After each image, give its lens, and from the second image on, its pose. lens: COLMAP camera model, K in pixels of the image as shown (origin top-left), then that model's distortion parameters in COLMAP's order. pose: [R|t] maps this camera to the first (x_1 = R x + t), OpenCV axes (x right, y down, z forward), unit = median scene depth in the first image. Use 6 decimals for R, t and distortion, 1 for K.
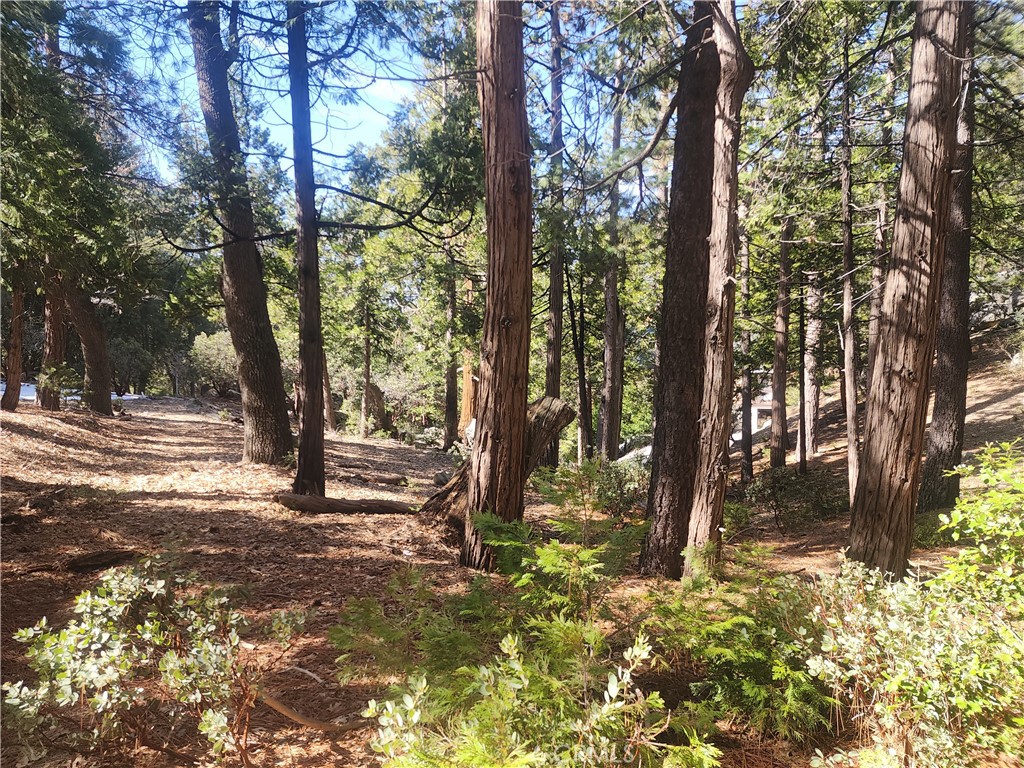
lens RADIAL K [[658.7, 0, 502.2], [0, 658.7, 391.9], [0, 0, 1]] dist [0.077410, -0.089782]
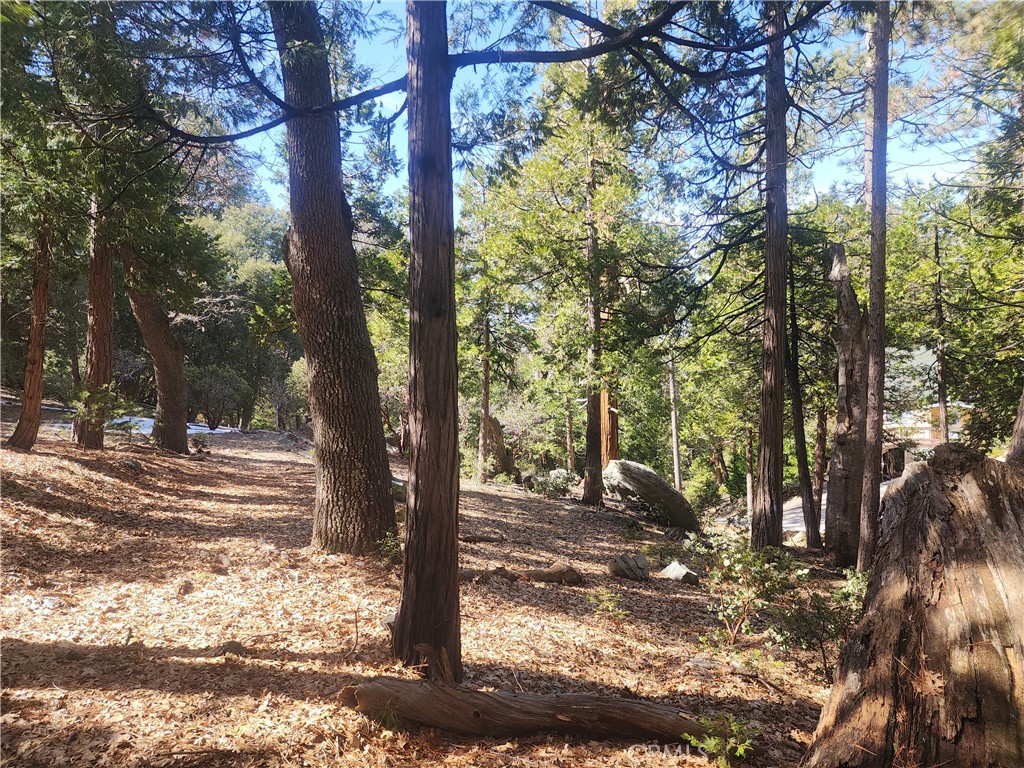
lens RADIAL K [[658.7, 0, 502.2], [0, 658.7, 391.9], [0, 0, 1]] dist [0.077410, -0.089782]
pose [[0.988539, -0.001929, -0.150955, -0.072525], [-0.005861, 0.998674, -0.051144, -0.000282], [0.150853, 0.051443, 0.987217, 0.234057]]
